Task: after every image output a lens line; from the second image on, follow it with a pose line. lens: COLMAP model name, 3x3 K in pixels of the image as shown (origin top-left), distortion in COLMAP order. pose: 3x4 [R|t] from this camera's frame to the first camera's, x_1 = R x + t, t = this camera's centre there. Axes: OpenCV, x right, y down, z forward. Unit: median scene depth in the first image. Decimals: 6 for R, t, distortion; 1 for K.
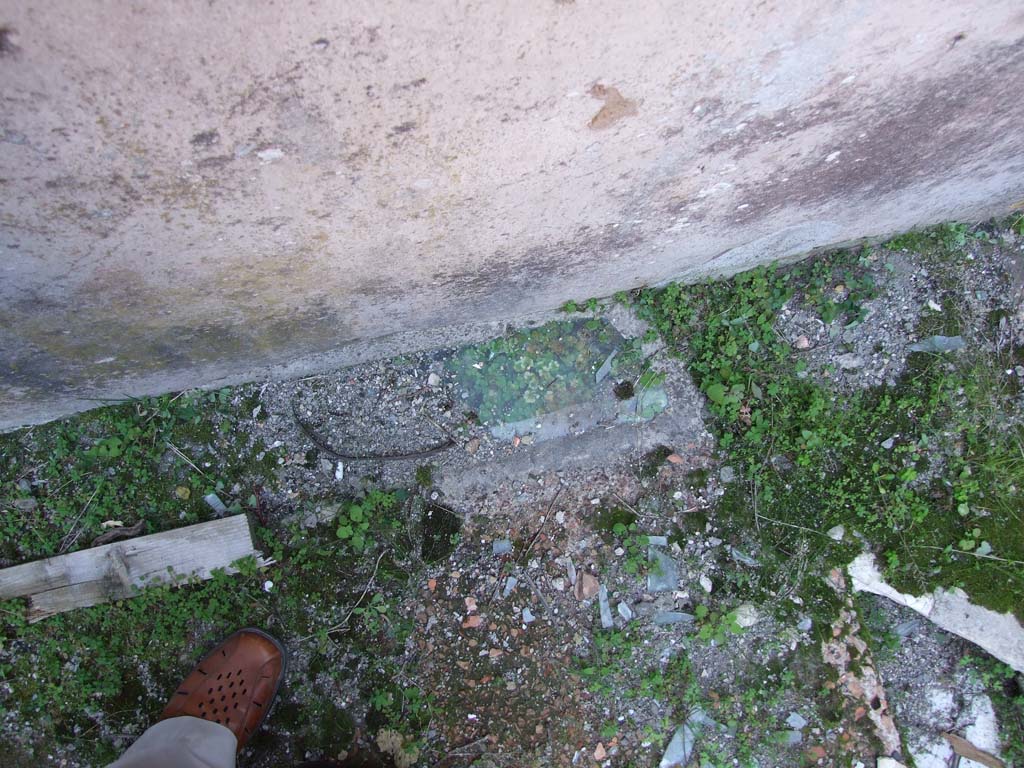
lens RADIAL K [[828.9, 0, 515.9], [0, 828.9, 377.4], [0, 0, 1]] dist [-0.055985, 0.042195]
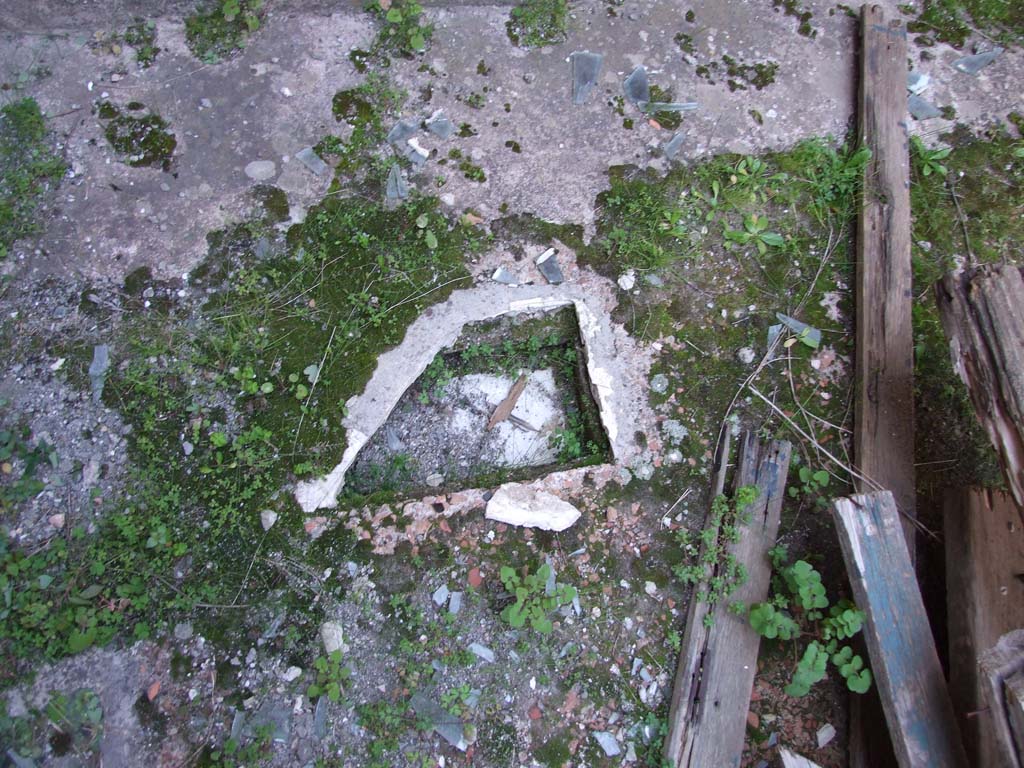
lens RADIAL K [[828.9, 0, 517.8], [0, 828.9, 388.1], [0, 0, 1]] dist [-0.055985, 0.042195]
pose [[0.080600, -0.954496, 0.287126, 0.282336], [0.945753, 0.164193, 0.280342, 0.169830], [-0.314730, 0.248954, 0.915951, -0.026535]]
